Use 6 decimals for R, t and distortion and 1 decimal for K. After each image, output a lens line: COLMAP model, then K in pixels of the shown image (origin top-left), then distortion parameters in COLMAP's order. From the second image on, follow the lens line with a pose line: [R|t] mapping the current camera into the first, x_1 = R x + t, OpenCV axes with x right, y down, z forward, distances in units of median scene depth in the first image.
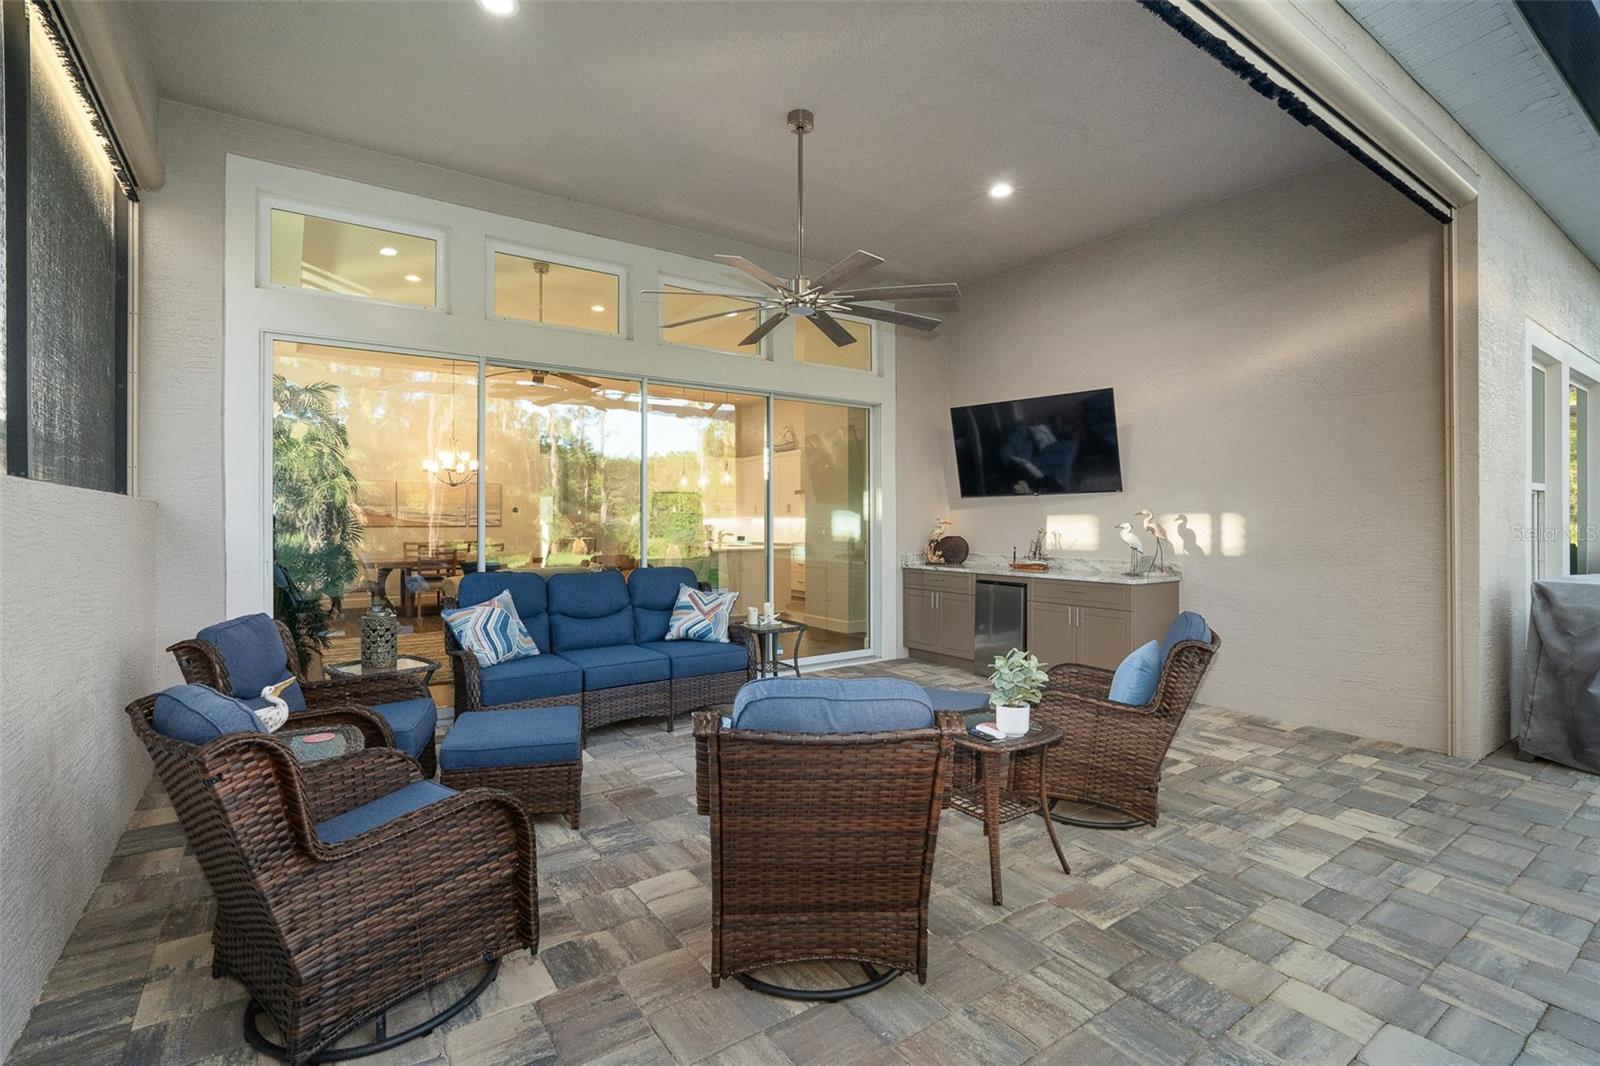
lens RADIAL K [[742.5, 0, 795.9], [0, 742.5, 520.4], [0, 0, 1]] dist [-0.009081, 0.000996]
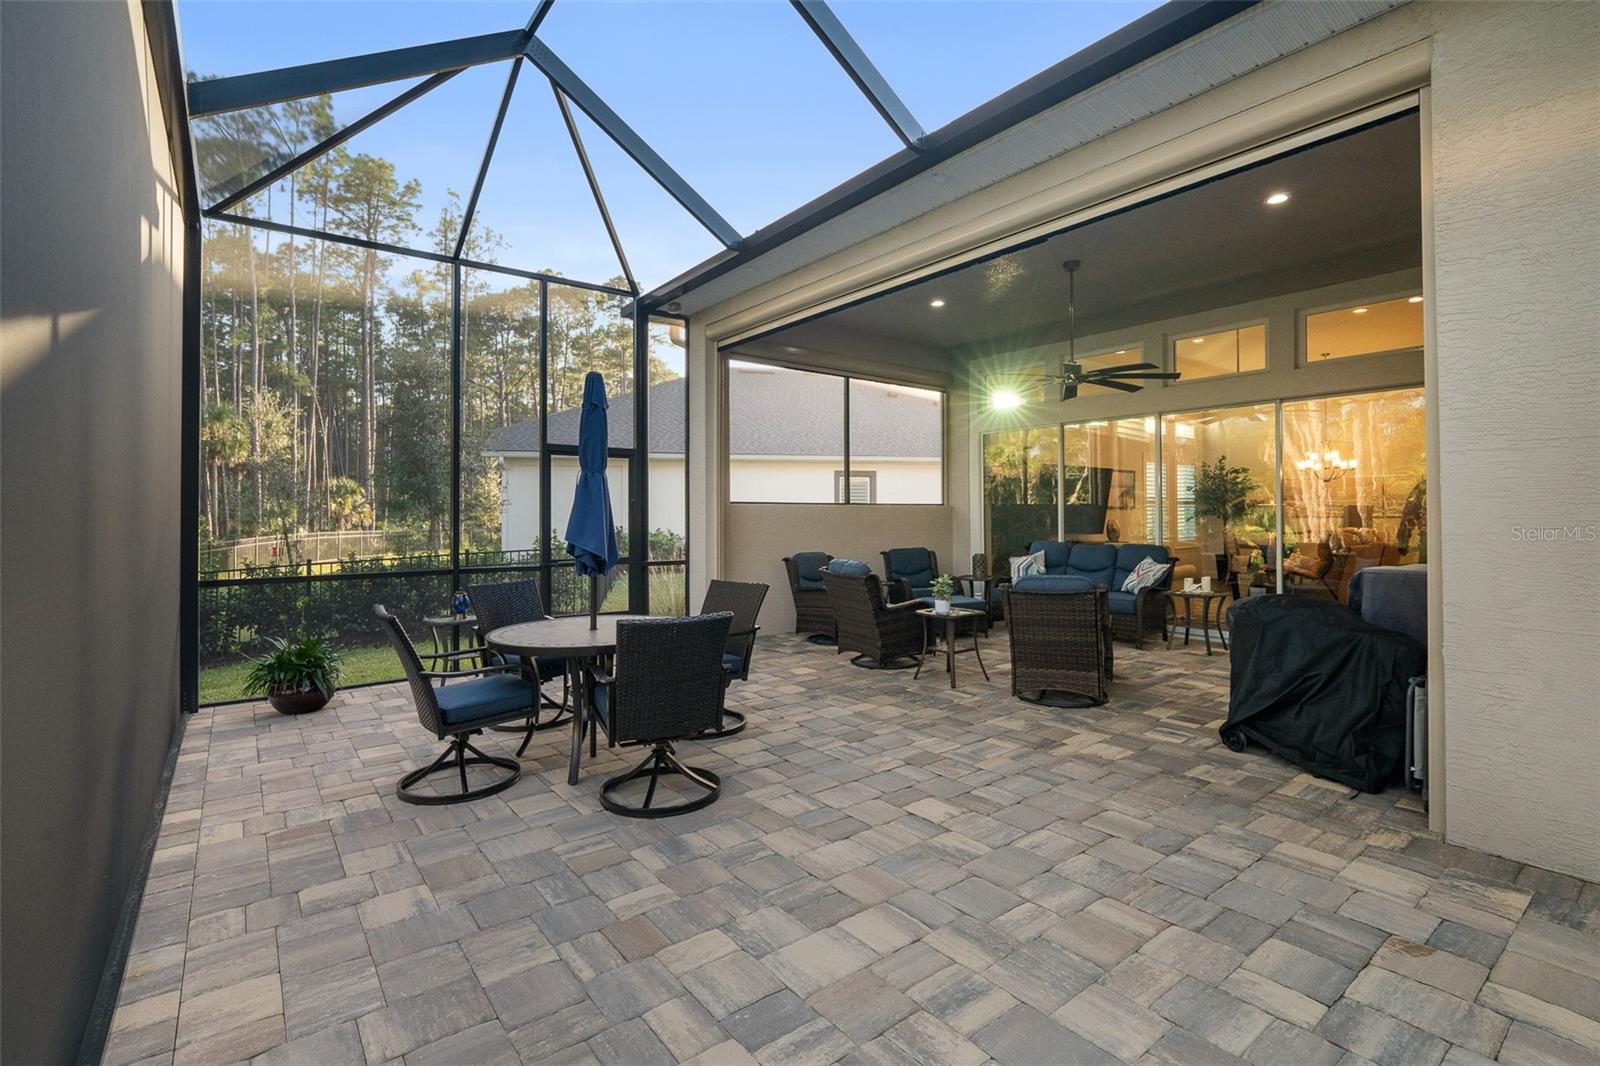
lens RADIAL K [[741.8, 0, 800.7], [0, 741.8, 511.3], [0, 0, 1]] dist [-0.012416, 0.000675]
pose [[0.050630, -0.003253, -0.998712, 1.386273], [0.006709, 0.999973, -0.002917, -0.001120], [0.998695, -0.006553, 0.050650, 0.286187]]
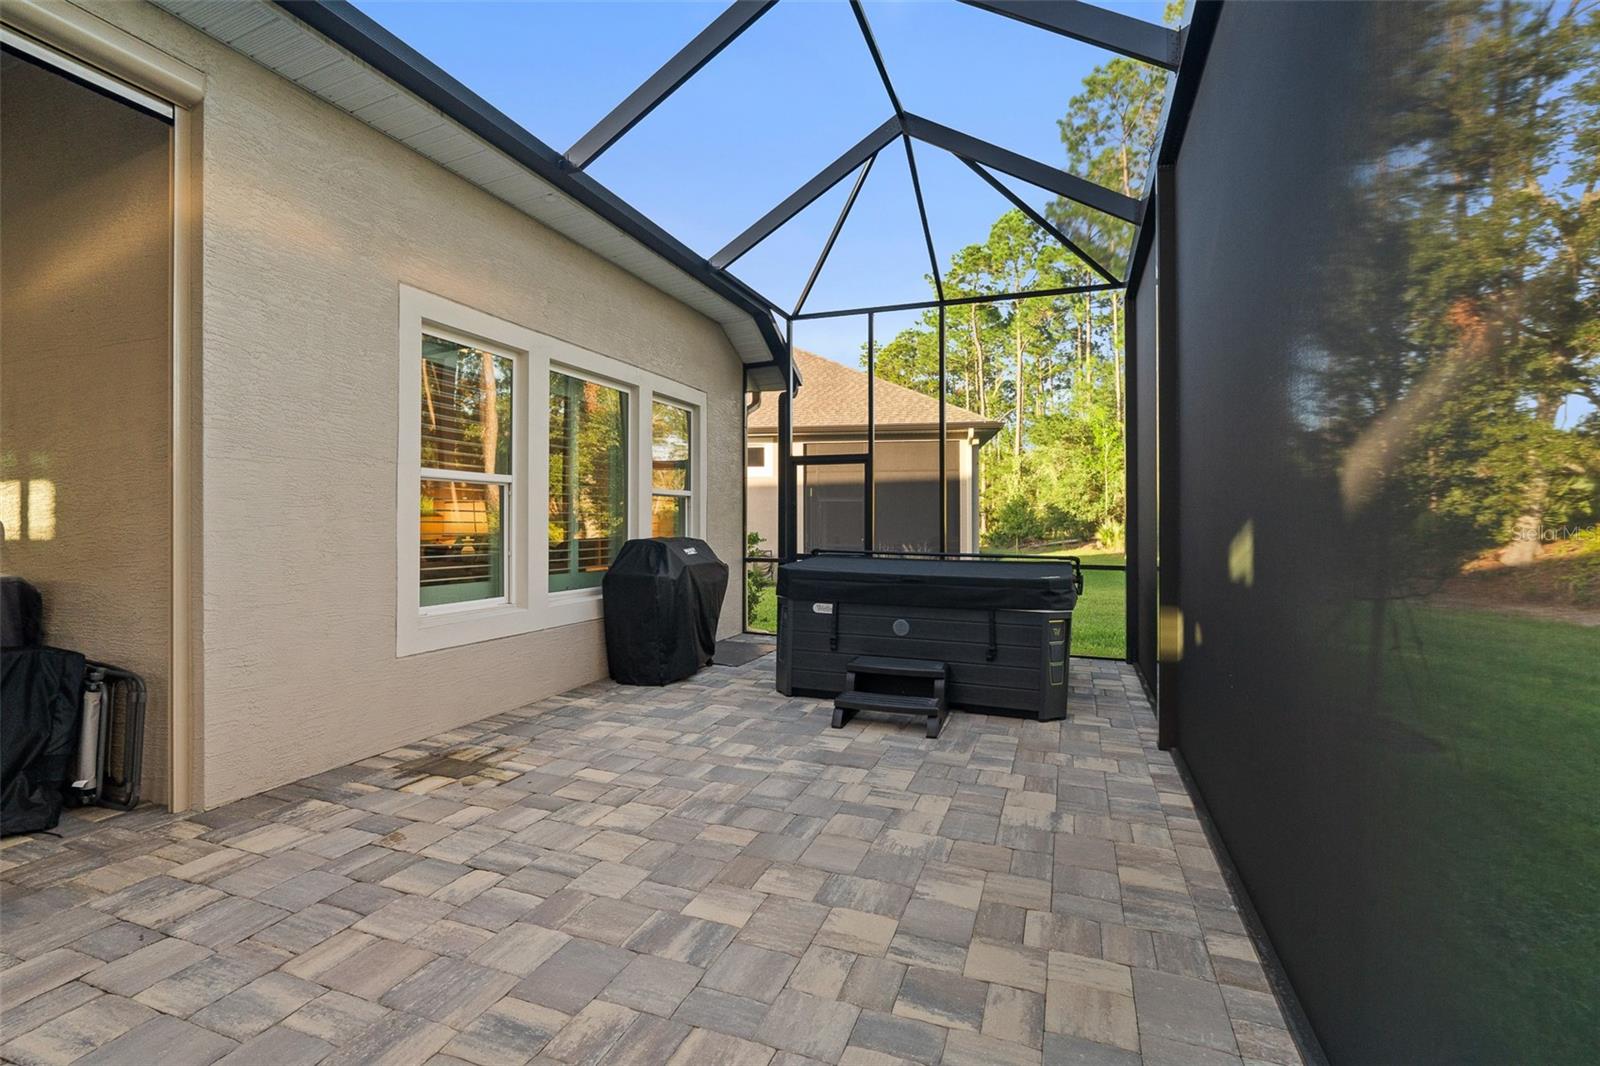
lens RADIAL K [[742.5, 0, 795.9], [0, 742.5, 520.4], [0, 0, 1]] dist [-0.009081, 0.000996]
pose [[0.819814, 0.004646, 0.572611, 0.853206], [-0.004099, 0.999989, -0.002246, 0.010180], [-0.572615, -0.000506, 0.819824, -0.012054]]
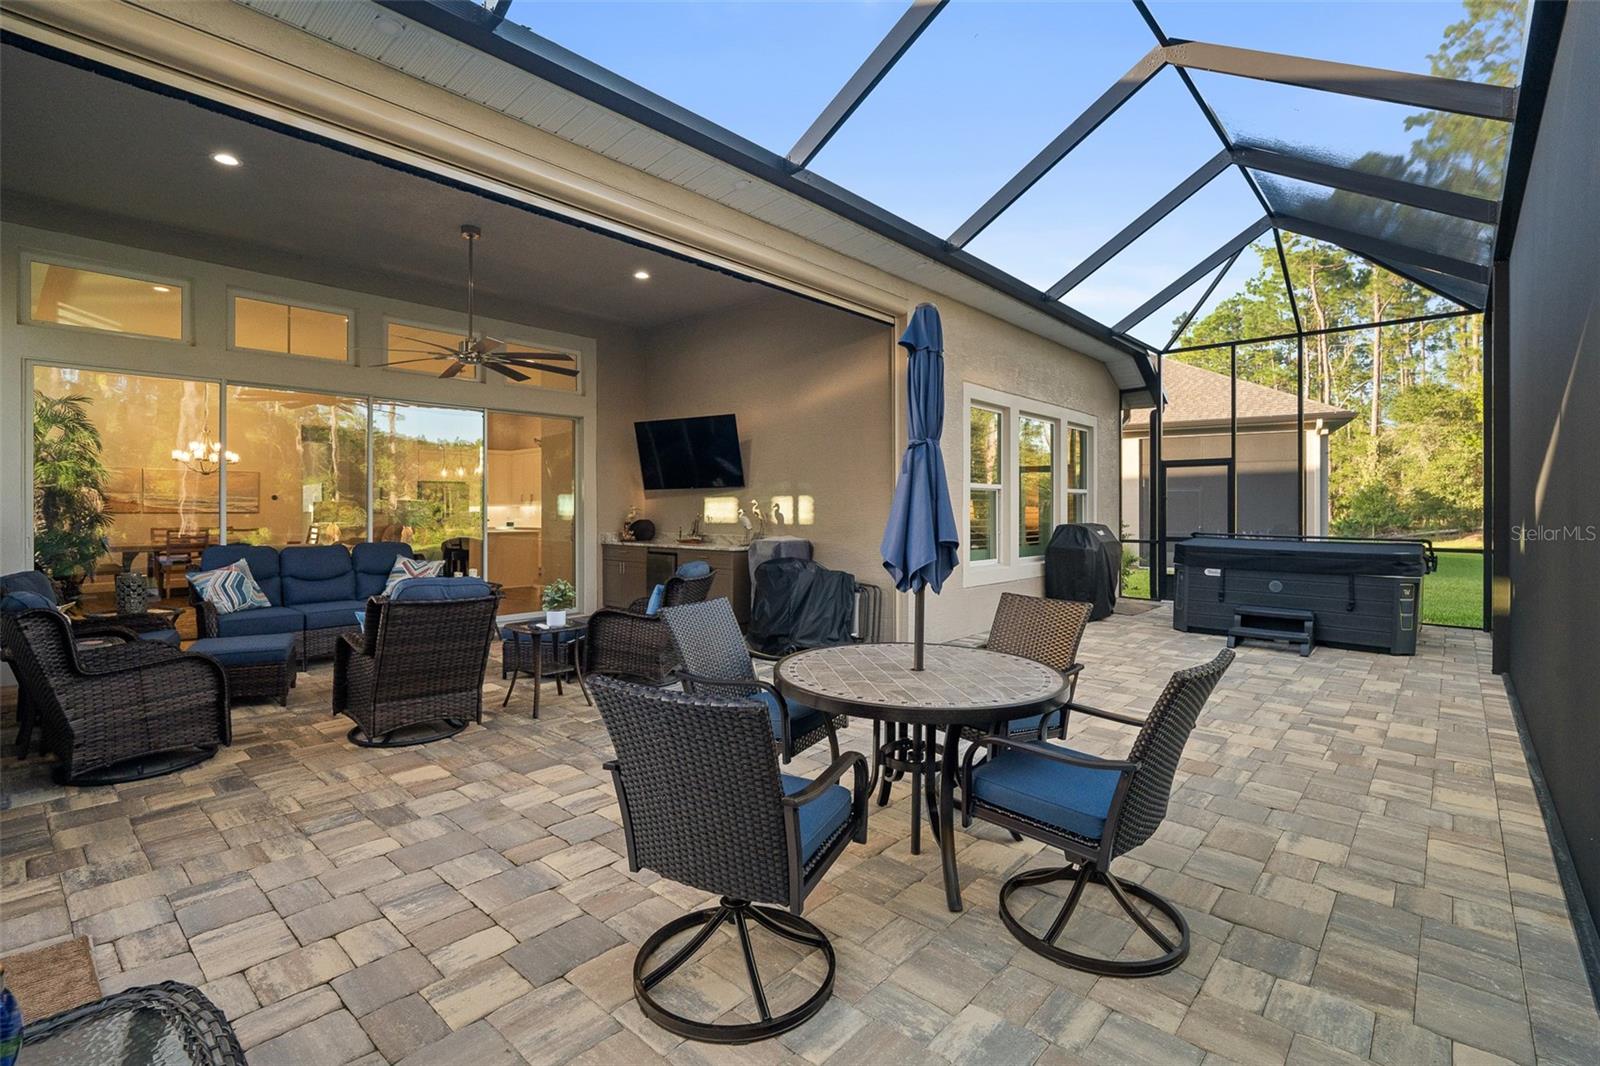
lens RADIAL K [[741.8, 0, 800.7], [0, 741.8, 511.3], [0, 0, 1]] dist [-0.012416, 0.000675]
pose [[0.971774, 0.001130, 0.235911, 0.254687], [-0.002090, 0.999991, 0.003818, 0.002247], [-0.235904, -0.004203, 0.971767, -0.489507]]
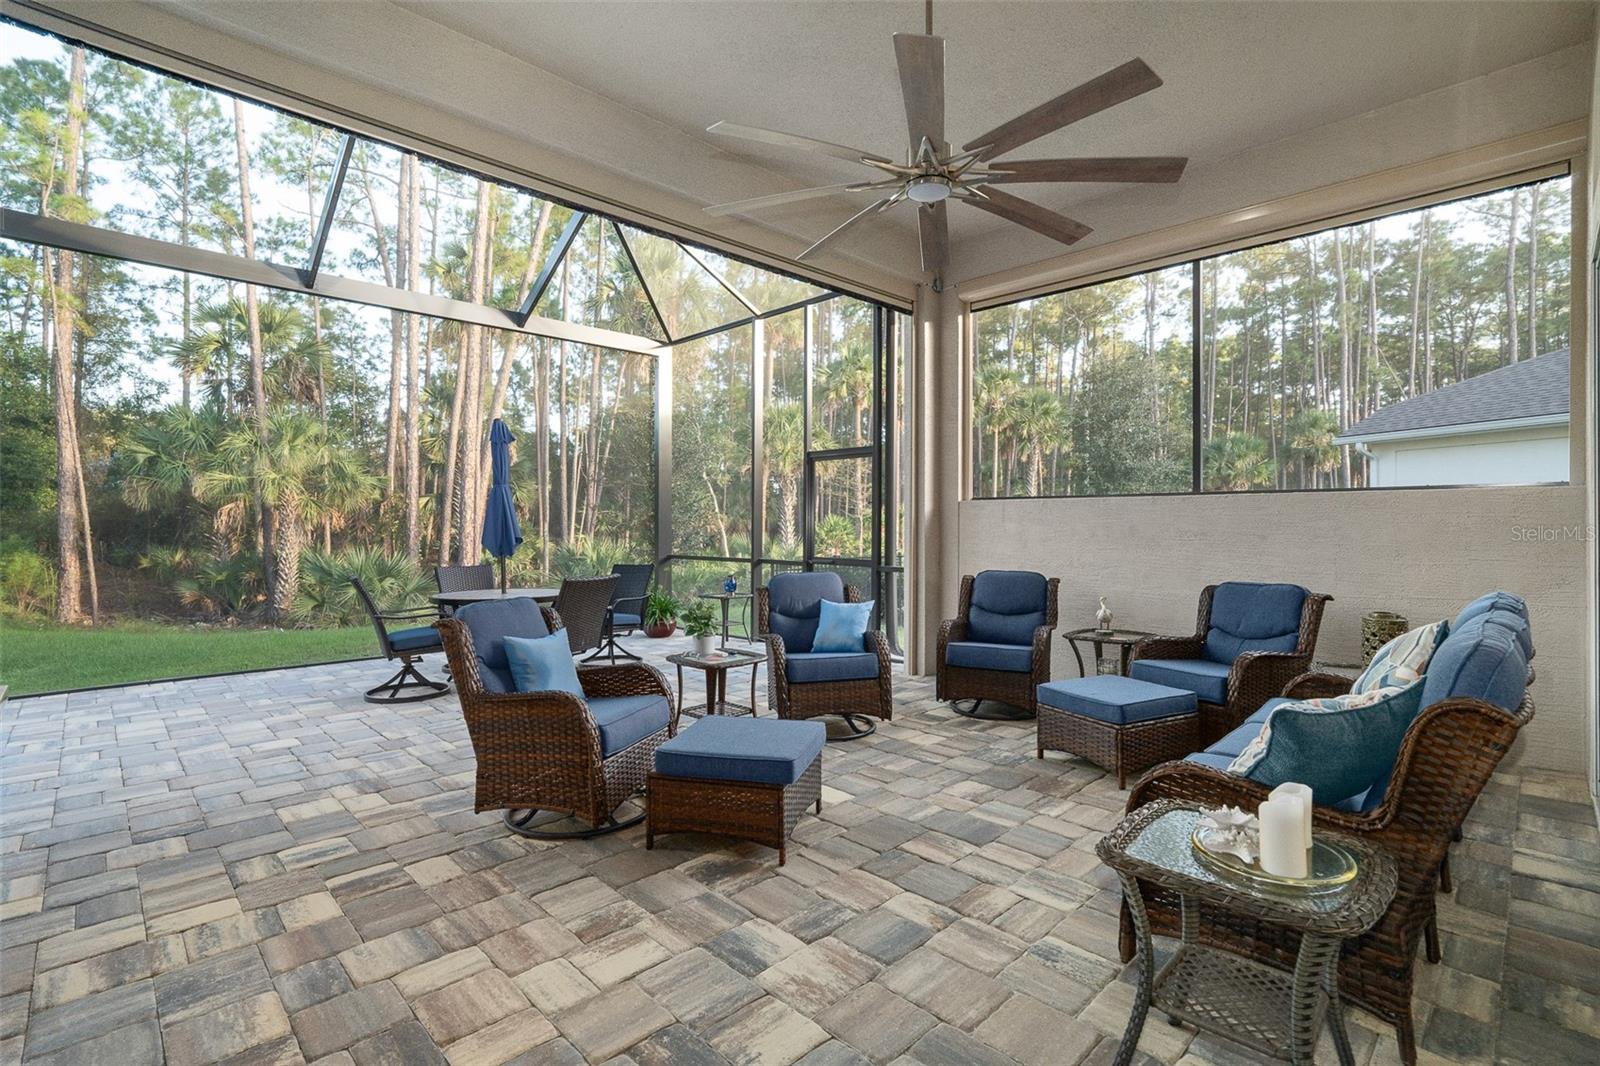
lens RADIAL K [[742.5, 0, 795.9], [0, 742.5, 520.4], [0, 0, 1]] dist [-0.009081, 0.000996]
pose [[-0.987369, 0.004404, -0.158379, 0.196515], [0.004718, 0.999988, -0.001608, 0.015721], [0.158370, -0.002335, -0.987377, 1.438245]]
